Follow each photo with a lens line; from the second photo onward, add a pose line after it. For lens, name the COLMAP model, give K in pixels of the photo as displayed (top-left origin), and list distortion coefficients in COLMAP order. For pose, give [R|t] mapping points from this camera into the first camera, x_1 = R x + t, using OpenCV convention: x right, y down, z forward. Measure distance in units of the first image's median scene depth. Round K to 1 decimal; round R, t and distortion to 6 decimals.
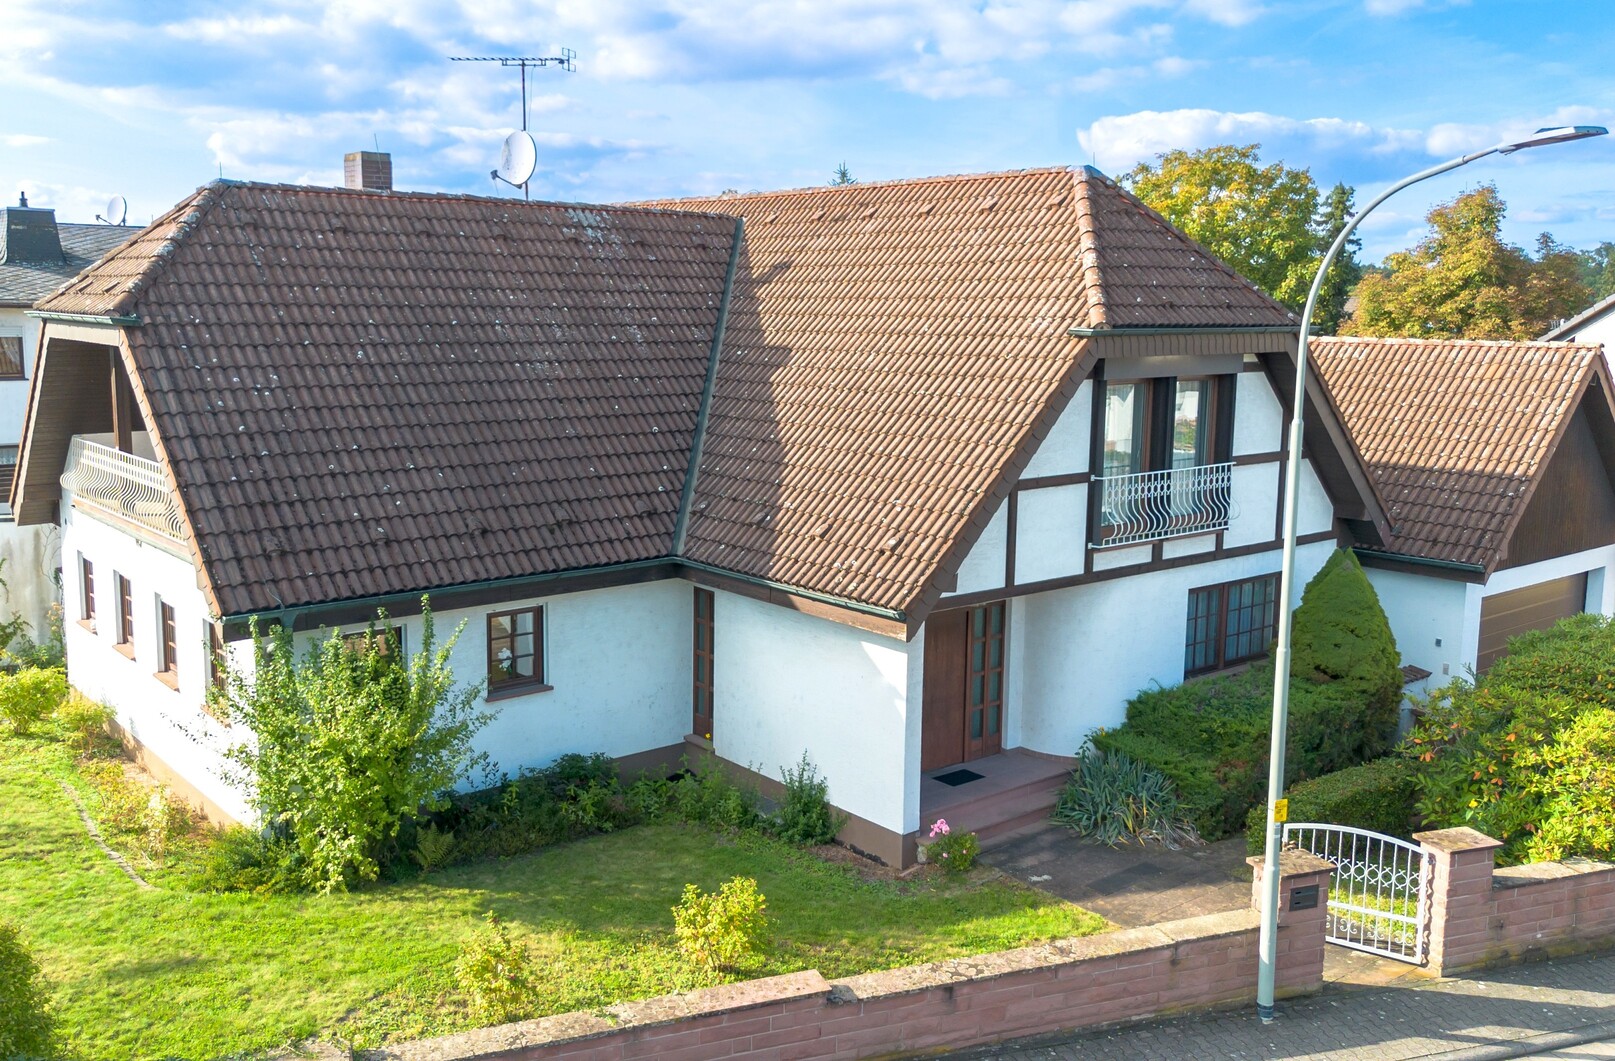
lens RADIAL K [[1420.1, 0, 753.4], [0, 1420.1, 495.2], [0, 0, 1]] dist [0.084017, -0.153755]
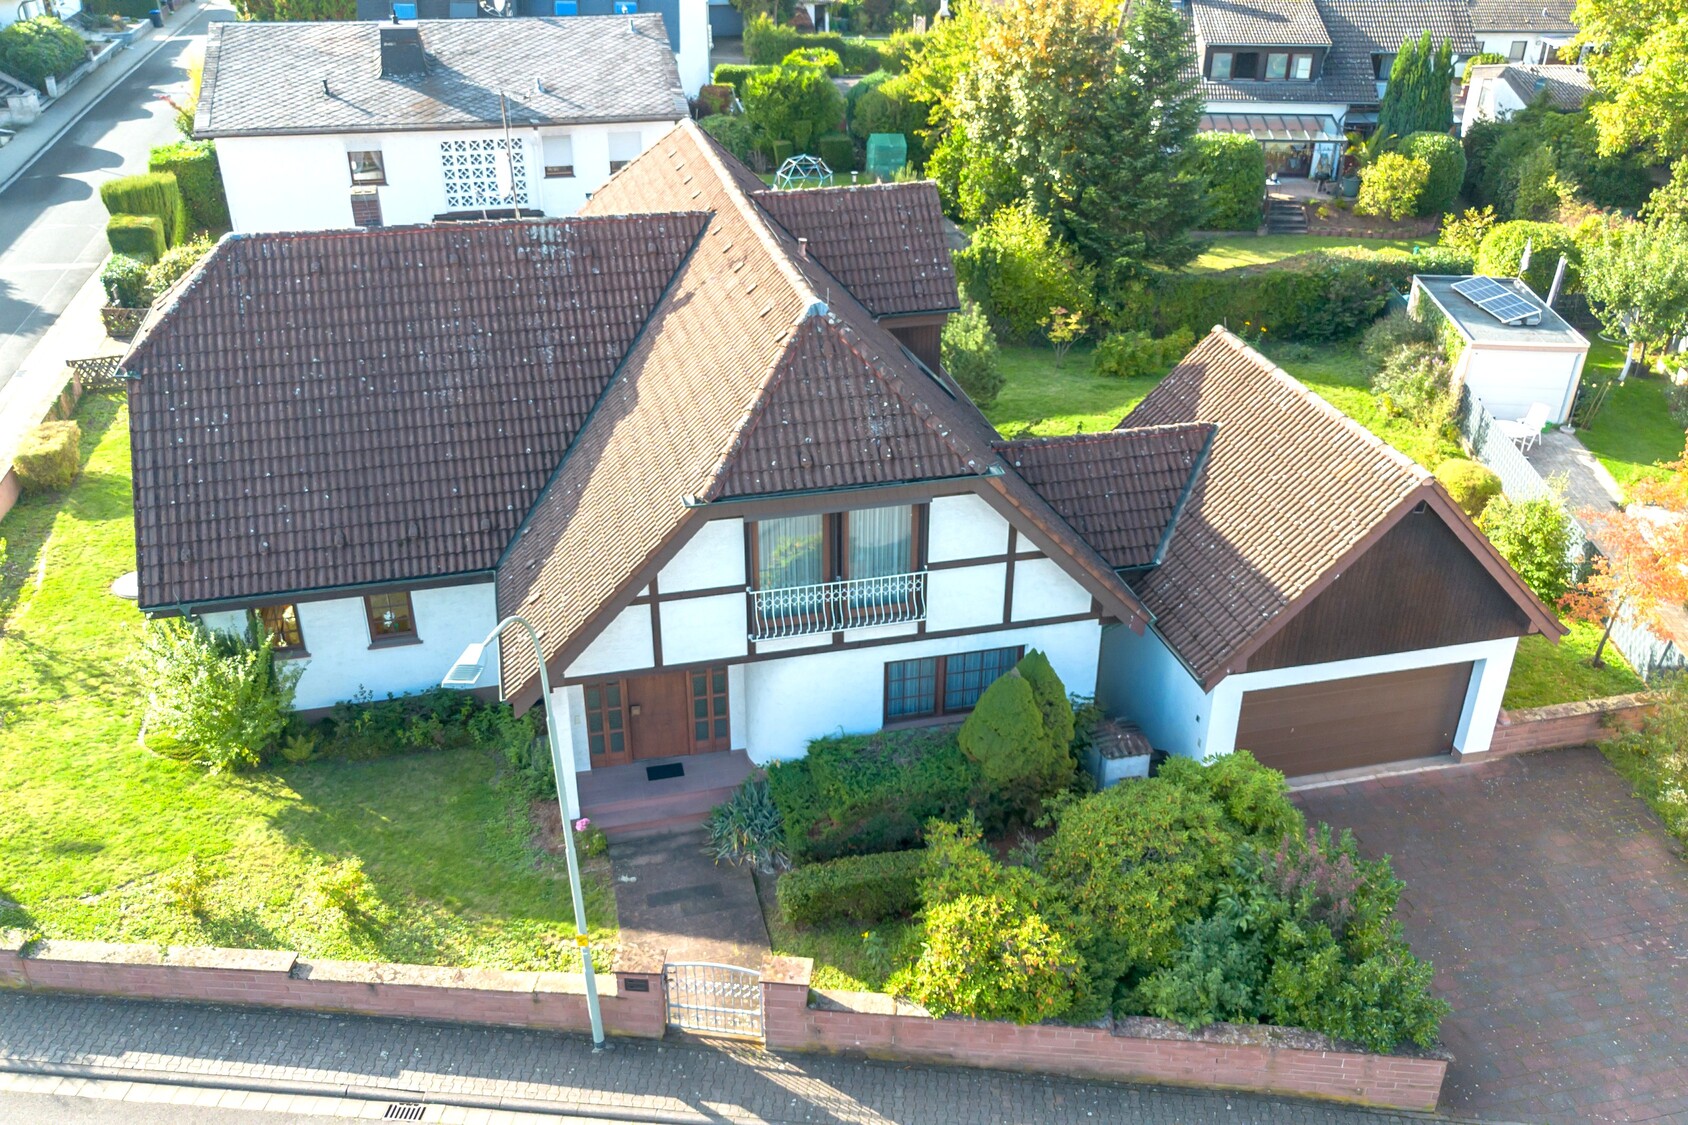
lens RADIAL K [[1412.4, 0, 813.7], [0, 1412.4, 560.3], [0, 0, 1]] dist [0.051031, -0.034281]
pose [[0.903298, 0.192791, -0.383255, 0.740550], [-0.047637, 0.932888, 0.357001, -0.465629], [0.426361, -0.304221, 0.851860, -0.005014]]
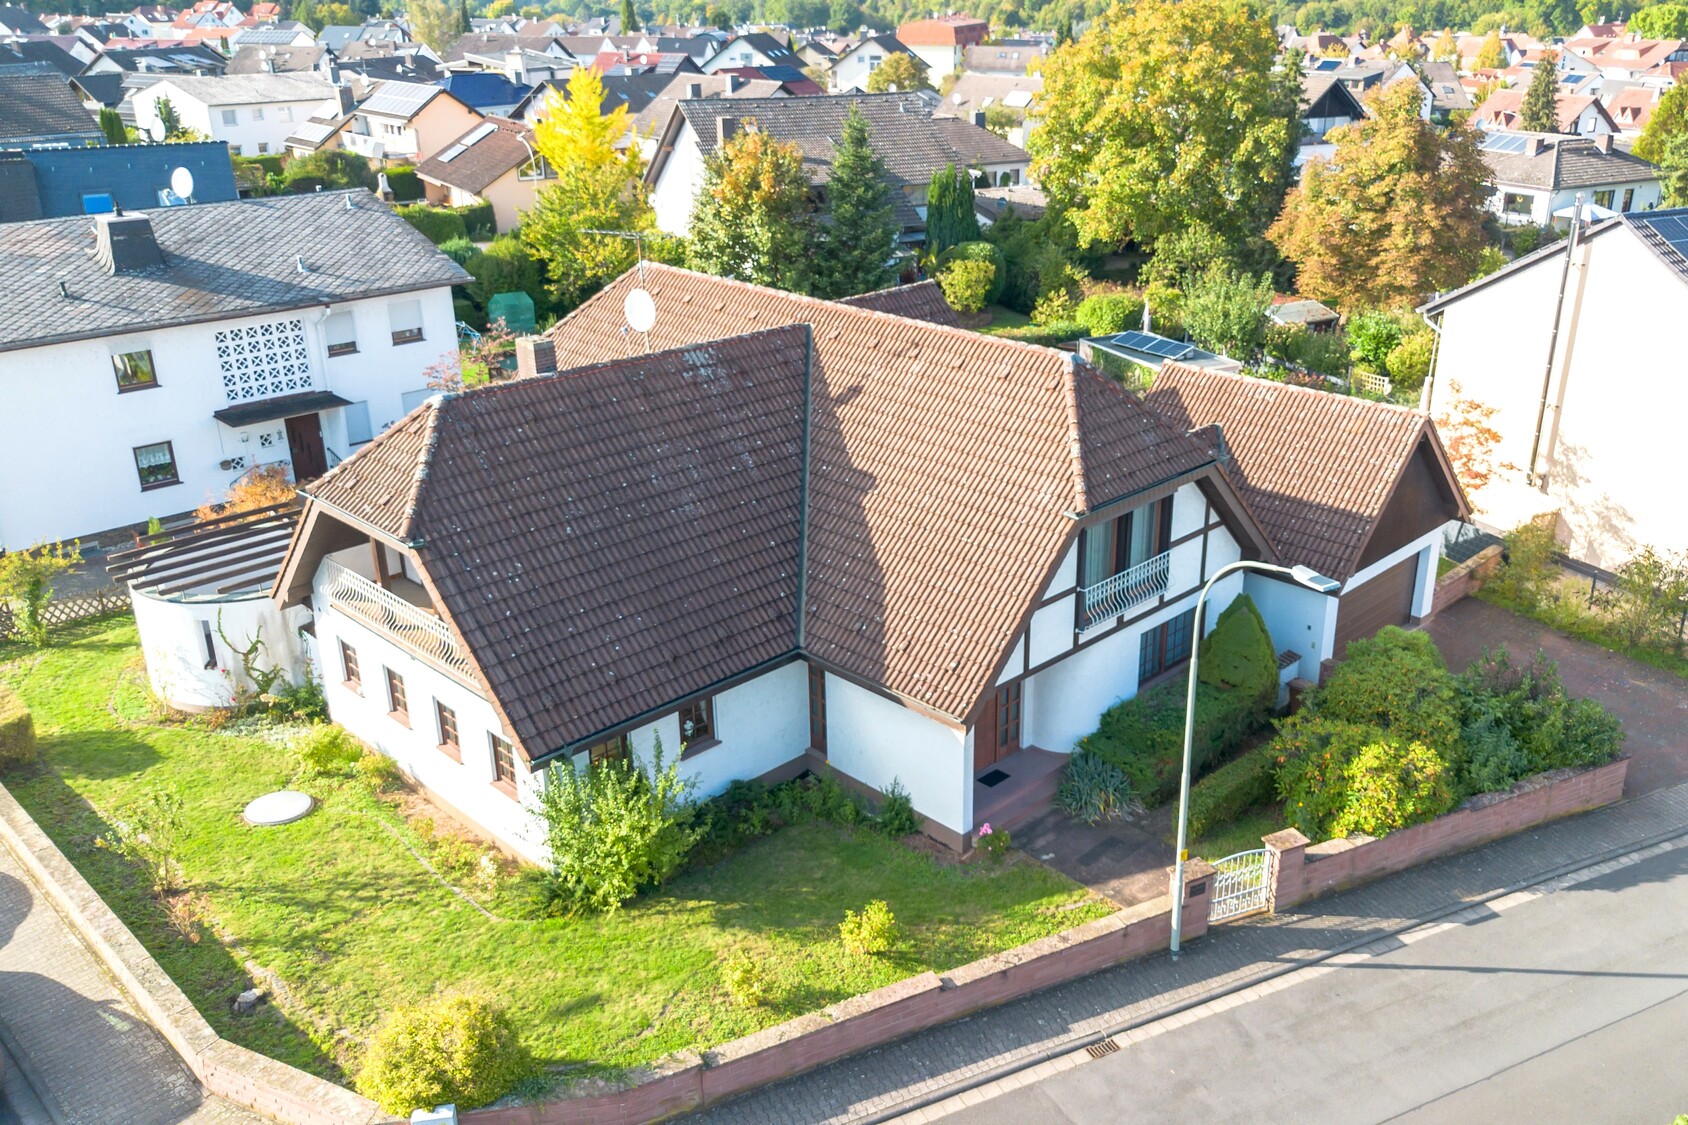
lens RADIAL K [[1424.3, 0, 908.2], [0, 1424.3, 561.2], [0, 0, 1]] dist [0.064090, -0.038239]
pose [[0.991992, -0.062578, 0.109704, -0.101236], [0.033753, 0.968380, 0.247186, -0.411636], [-0.121704, -0.241504, 0.962738, -0.409801]]
